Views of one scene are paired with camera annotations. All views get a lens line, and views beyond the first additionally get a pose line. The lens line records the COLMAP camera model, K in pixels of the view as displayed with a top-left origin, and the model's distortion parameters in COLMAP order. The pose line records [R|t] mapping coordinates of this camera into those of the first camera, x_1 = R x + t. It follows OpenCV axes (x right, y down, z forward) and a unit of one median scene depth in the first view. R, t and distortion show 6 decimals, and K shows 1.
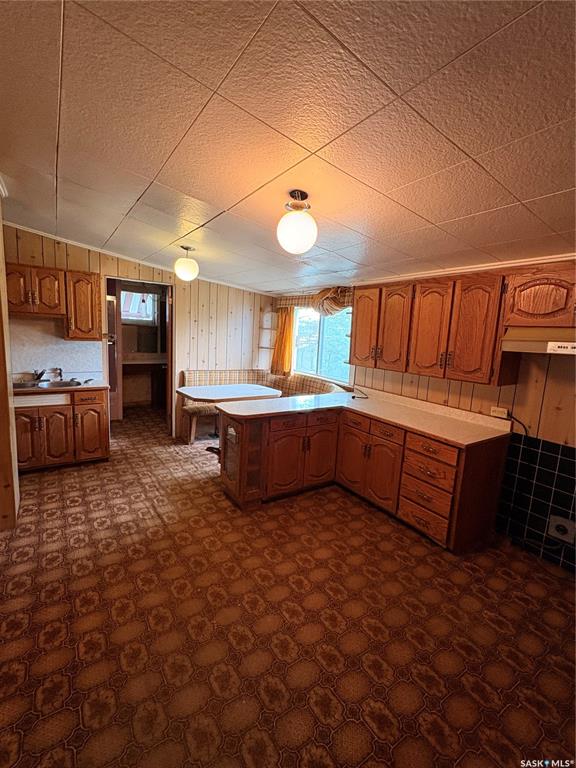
lens RADIAL K [[347.8, 0, 285.7], [0, 347.8, 383.9], [0, 0, 1]] dist [0.000504, -0.000243]
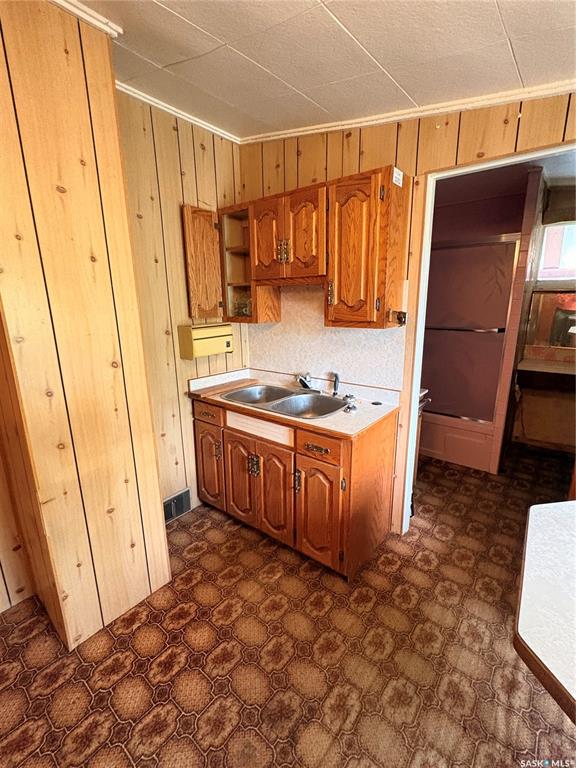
lens RADIAL K [[347.8, 0, 287.4], [0, 347.8, 381.7], [0, 0, 1]] dist [0.000504, -0.000243]
pose [[0.293851, 0.167695, -0.941026, -0.146016], [-0.117113, 0.983389, 0.138674, -0.115891], [0.948650, 0.069457, 0.308609, 0.841527]]
